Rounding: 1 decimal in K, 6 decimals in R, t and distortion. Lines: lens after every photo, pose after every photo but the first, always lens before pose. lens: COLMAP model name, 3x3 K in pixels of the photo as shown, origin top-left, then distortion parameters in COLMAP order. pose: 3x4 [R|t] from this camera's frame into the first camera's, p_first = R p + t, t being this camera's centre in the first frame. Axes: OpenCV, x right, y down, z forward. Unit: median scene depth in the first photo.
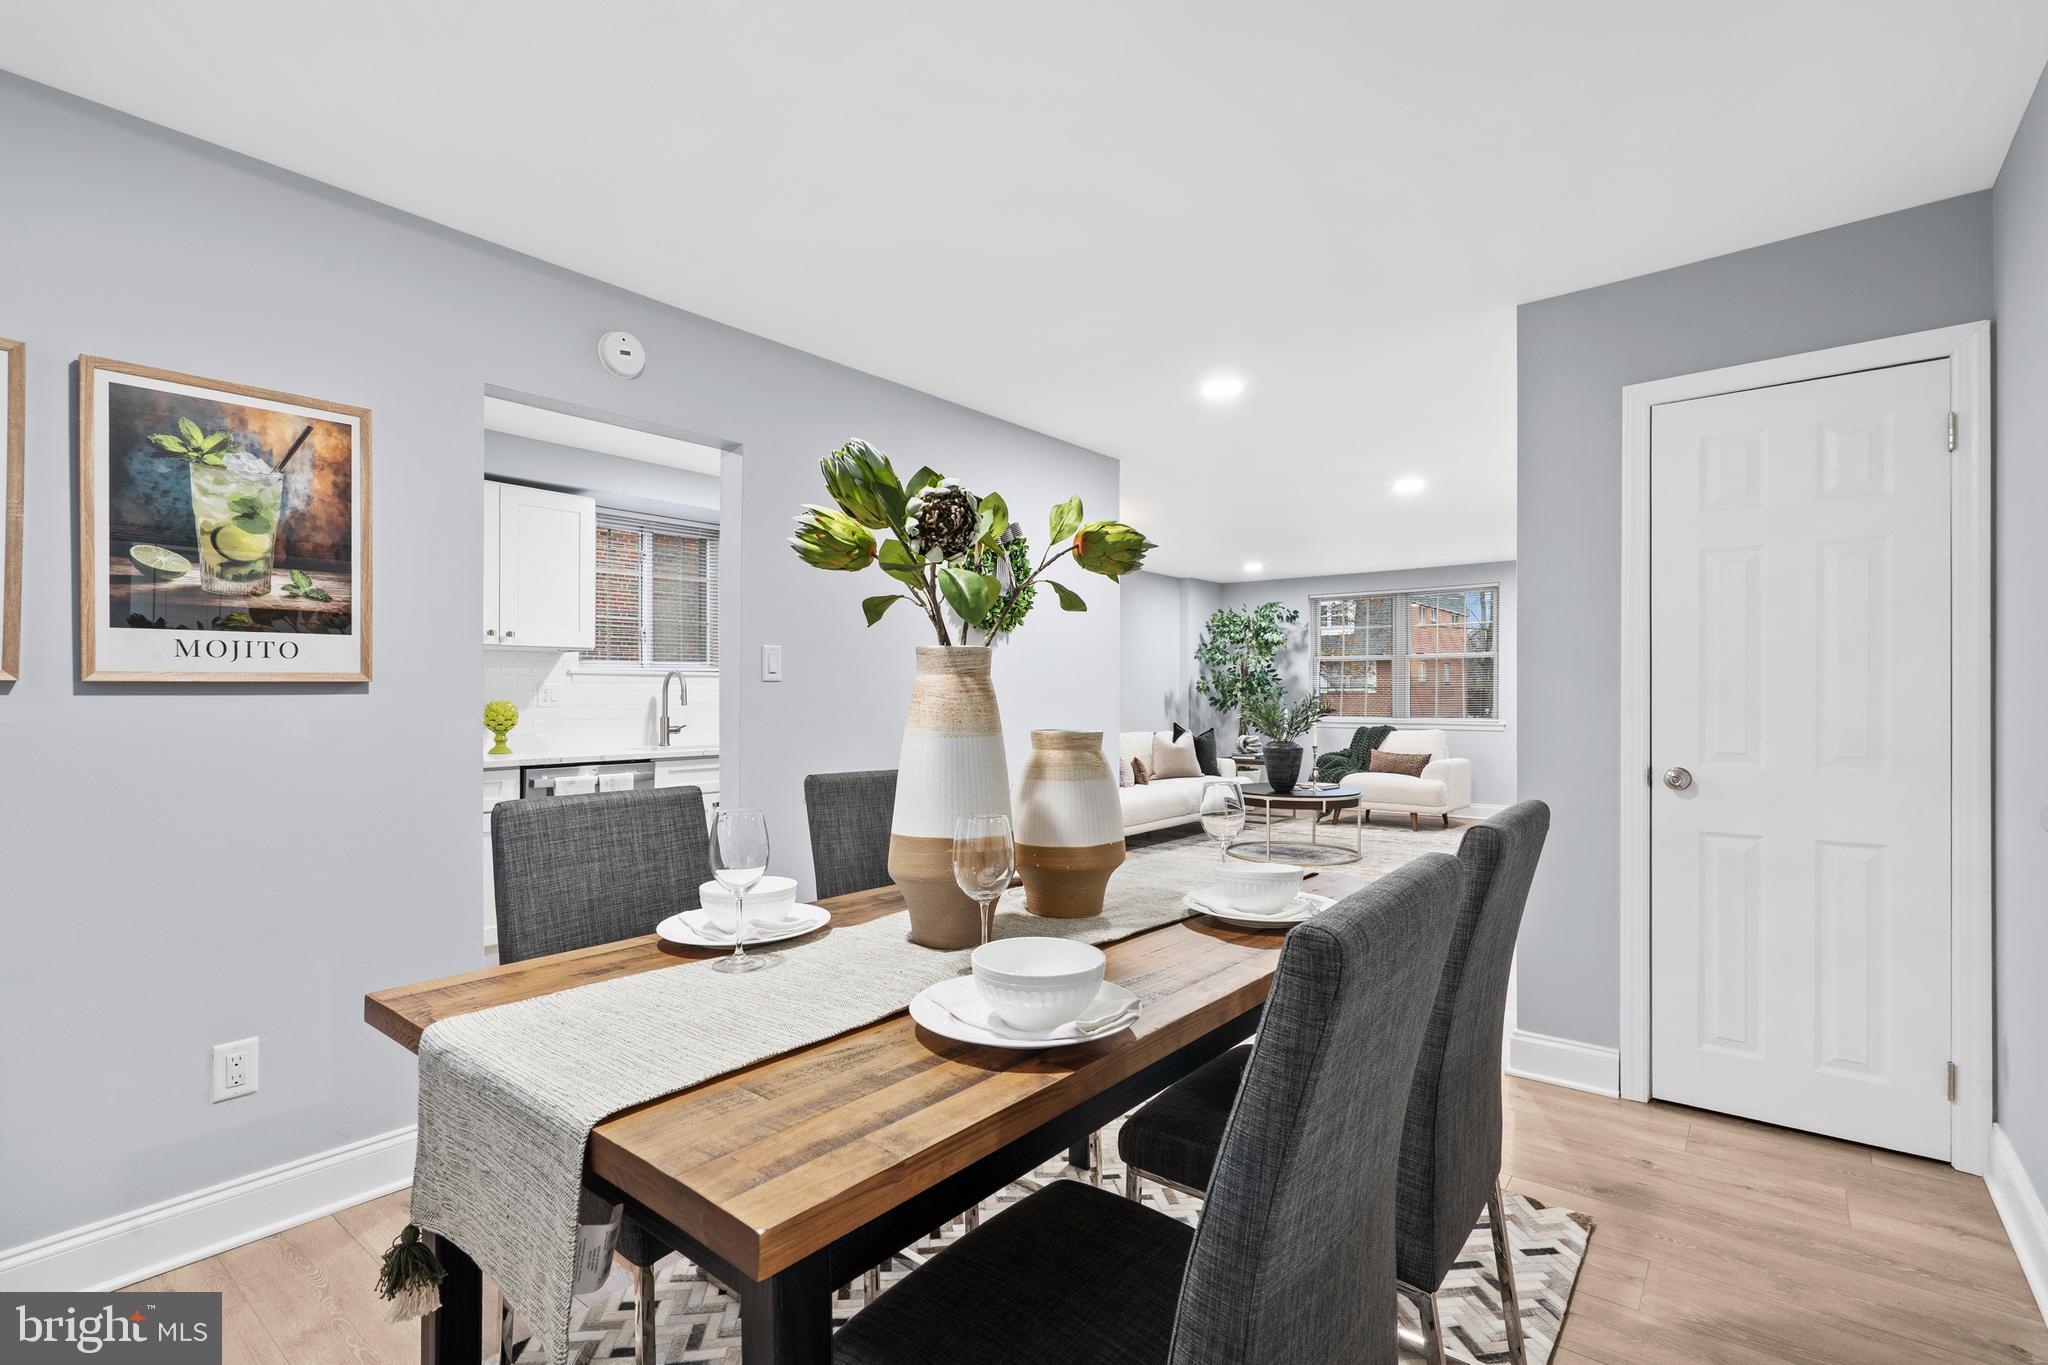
lens RADIAL K [[915.4, 0, 1021.3], [0, 915.4, 676.1], [0, 0, 1]] dist [-0.000154, 0.000462]
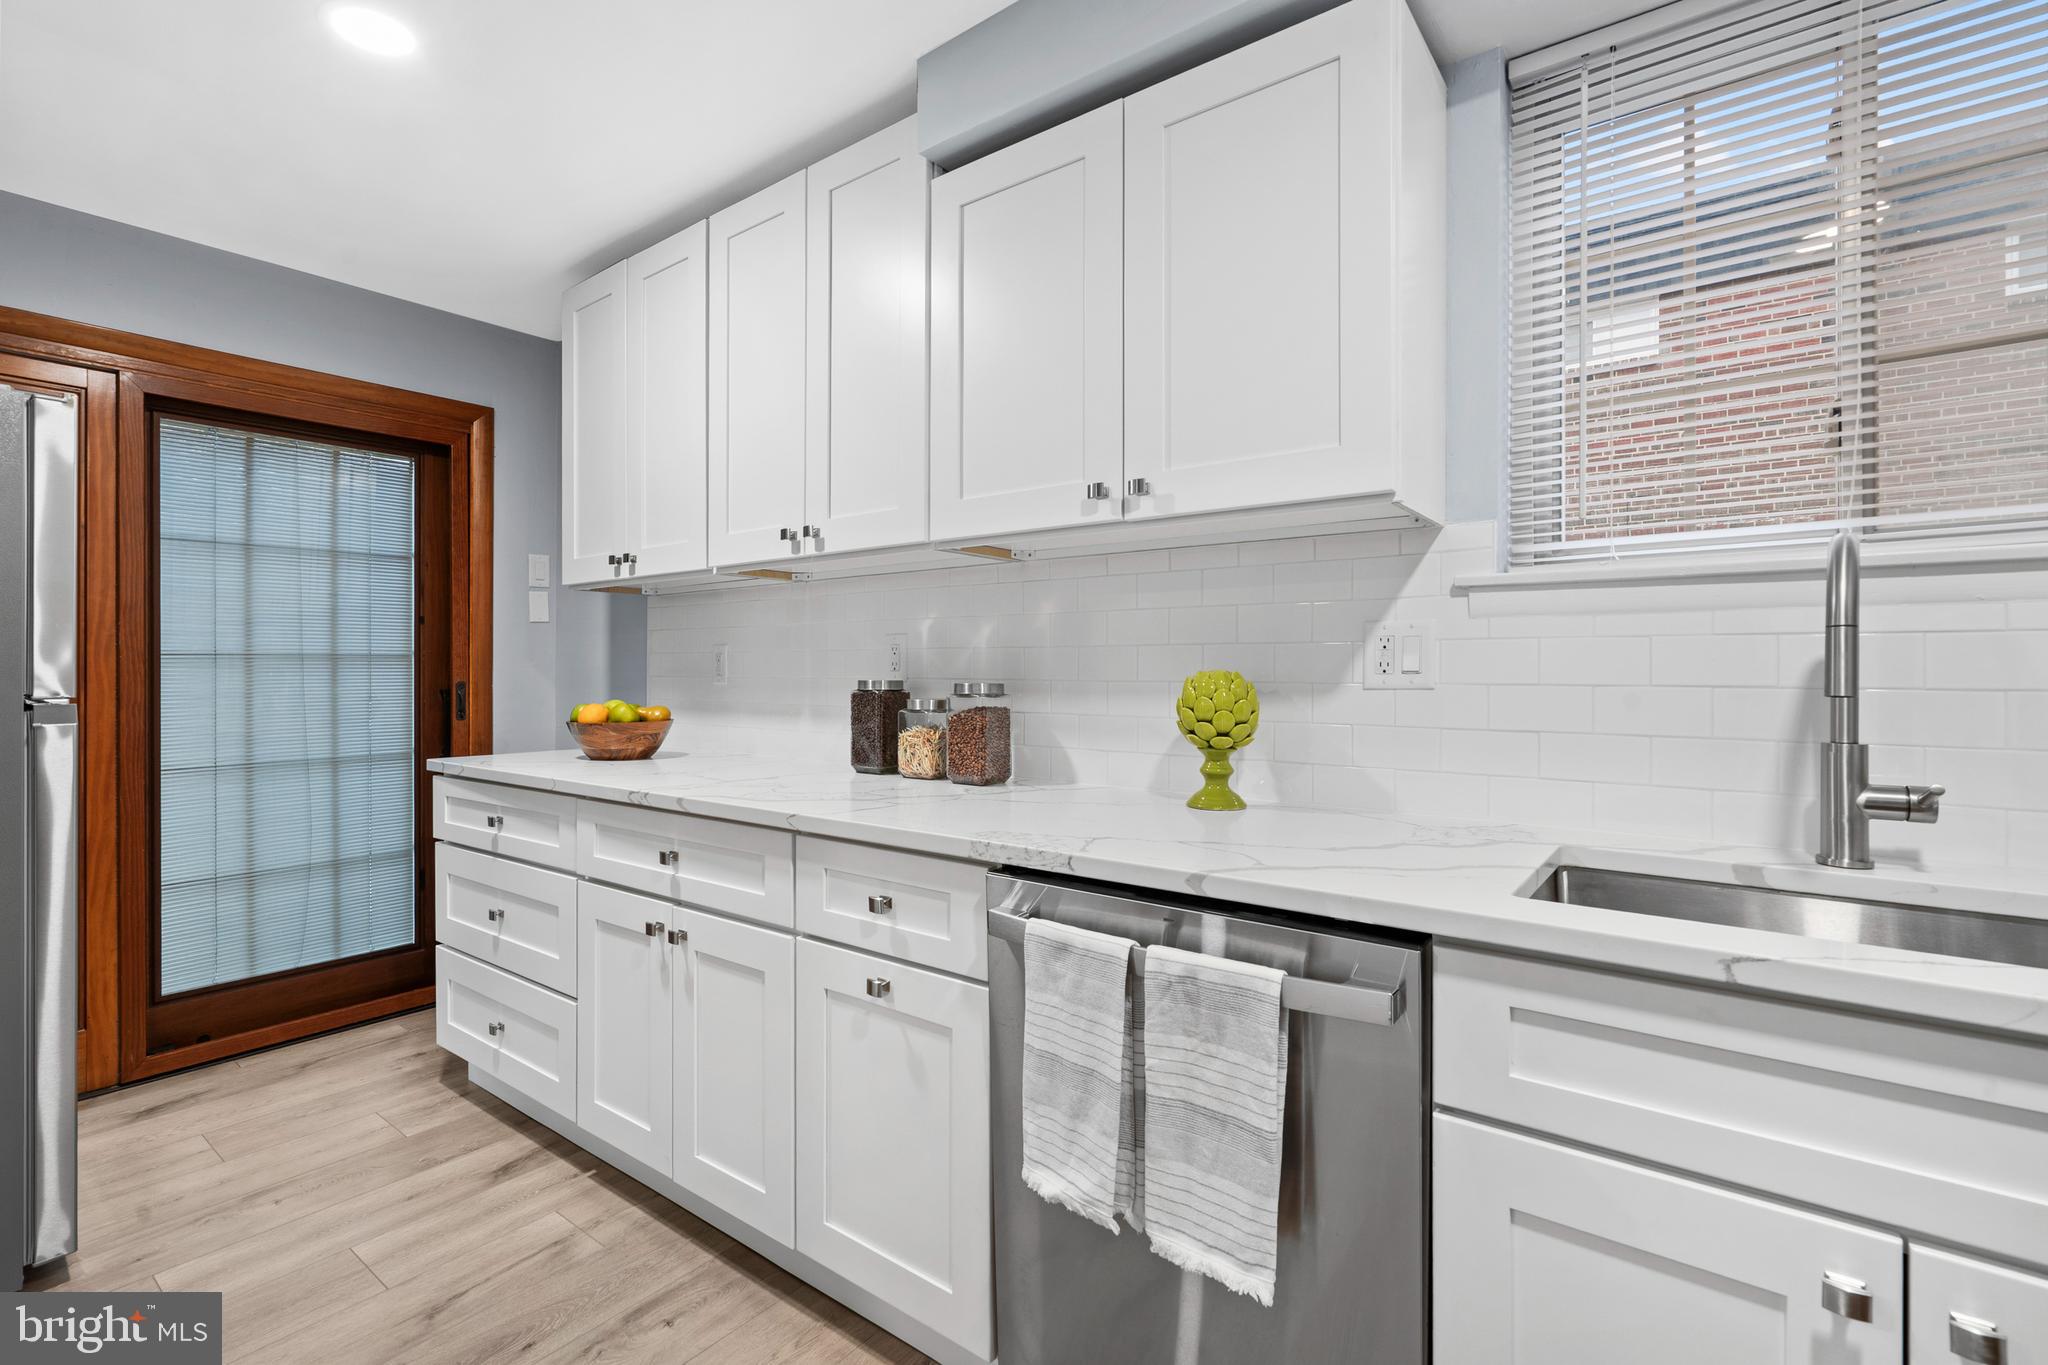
lens RADIAL K [[915.4, 0, 1021.3], [0, 915.4, 676.1], [0, 0, 1]] dist [-0.000154, 0.000462]
pose [[0.037792, 0.004460, -0.999276, -0.189820], [0.021187, 0.999762, 0.005263, 0.025475], [0.999061, -0.021371, 0.037689, 0.904761]]
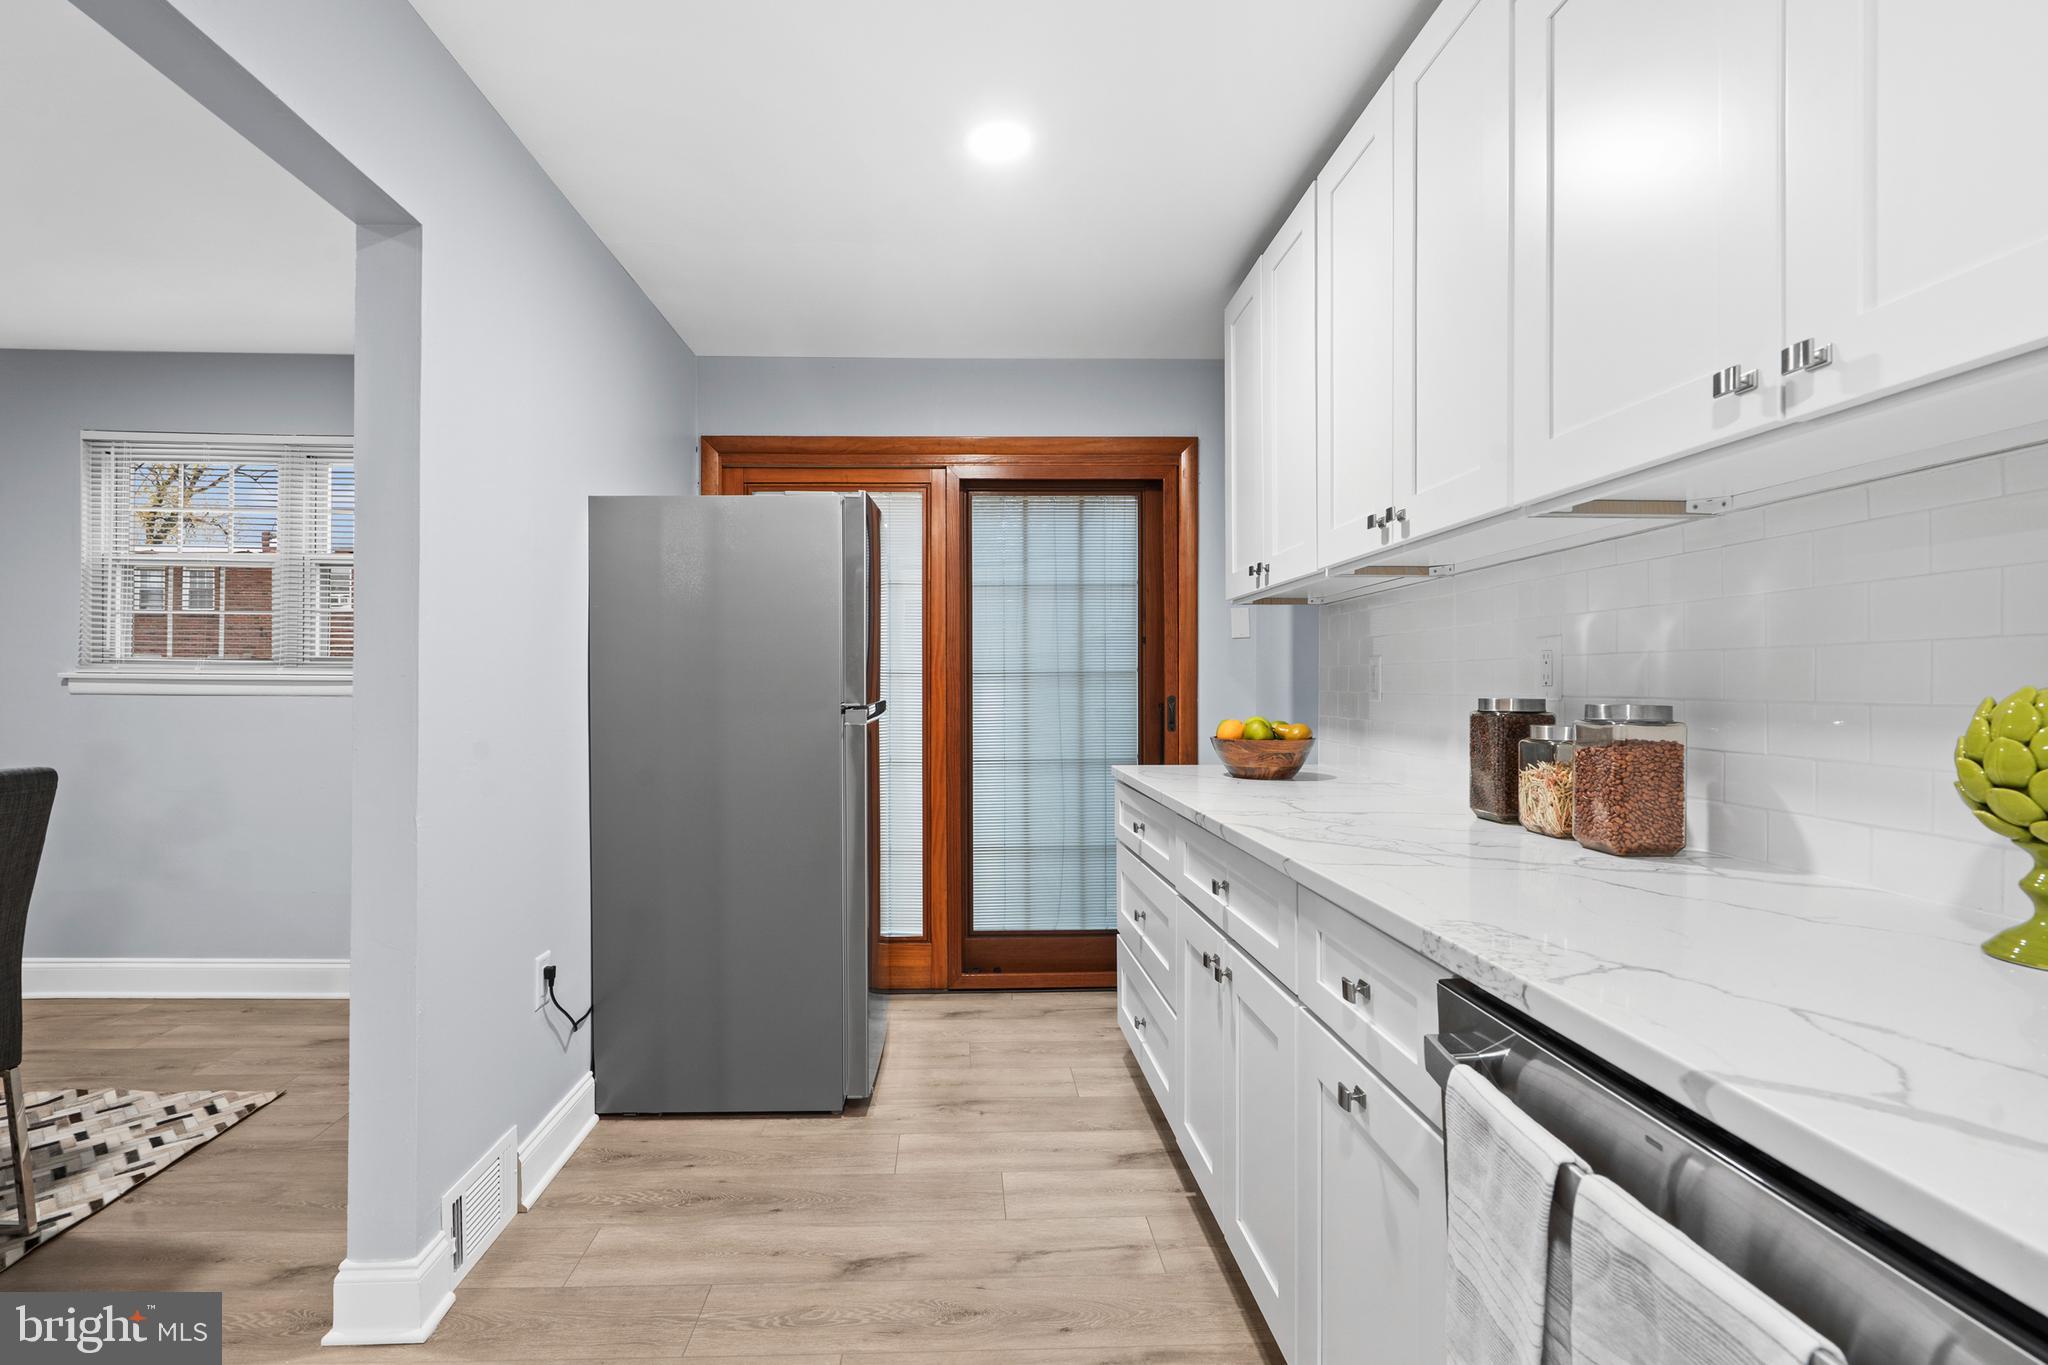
lens RADIAL K [[960.1, 0, 1024.4], [0, 960.1, 689.0], [0, 0, 1]] dist [-0.001266, 0.000464]
pose [[-0.749274, 0.001863, -0.662257, -0.278474], [0.013834, 0.999822, -0.012839, 0.027053], [0.662116, -0.018781, -0.749166, 1.006320]]
